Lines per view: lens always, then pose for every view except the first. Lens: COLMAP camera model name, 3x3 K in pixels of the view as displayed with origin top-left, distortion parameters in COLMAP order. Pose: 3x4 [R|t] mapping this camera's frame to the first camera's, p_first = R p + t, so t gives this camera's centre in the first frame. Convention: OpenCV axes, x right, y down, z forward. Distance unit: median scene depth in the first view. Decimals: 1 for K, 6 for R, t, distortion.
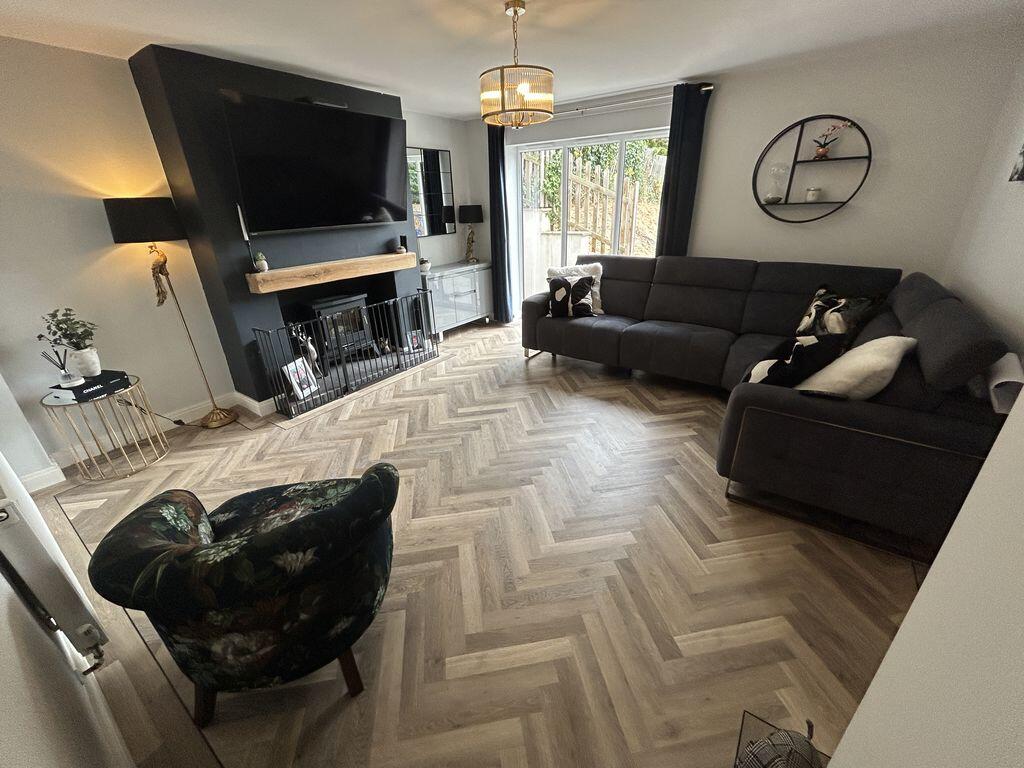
lens RADIAL K [[413.7, 0, 509.3], [0, 413.7, 384.6], [0, 0, 1]] dist [-0.001641, 0.000115]
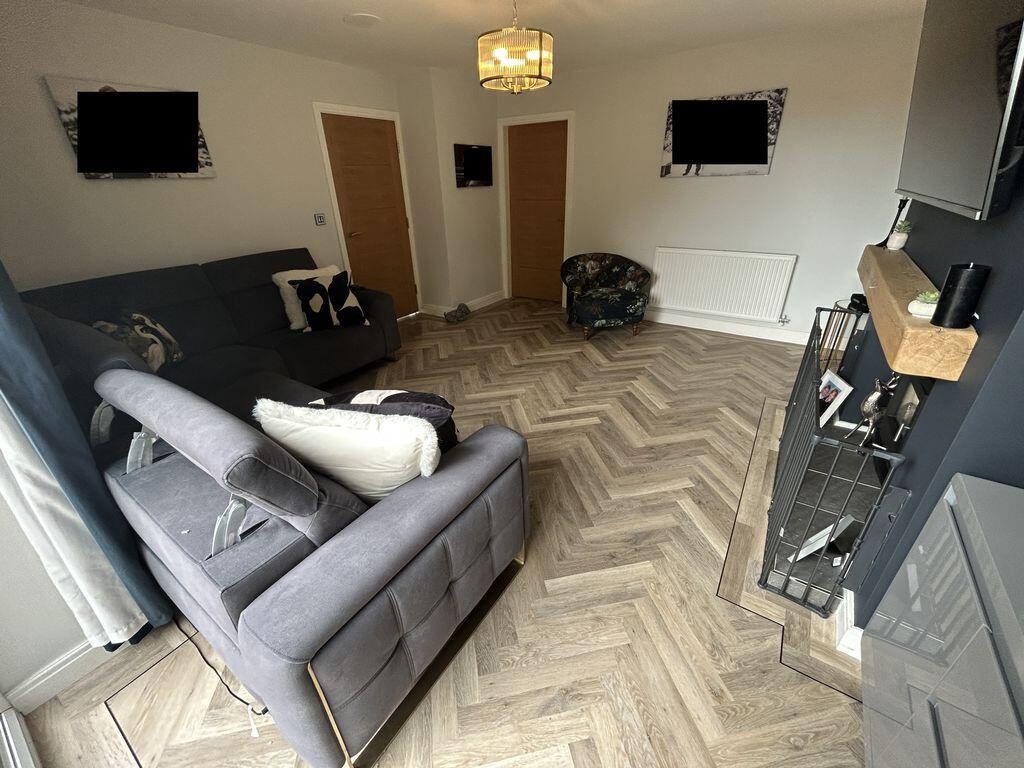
lens RADIAL K [[413.7, 0, 509.3], [0, 413.7, 384.6], [0, 0, 1]] dist [-0.001641, 0.000115]
pose [[-0.998012, 0.062869, 0.004361, 0.051788], [0.043295, 0.633706, 0.772362, -0.655723], [0.045794, 0.771015, -0.635168, 1.503051]]
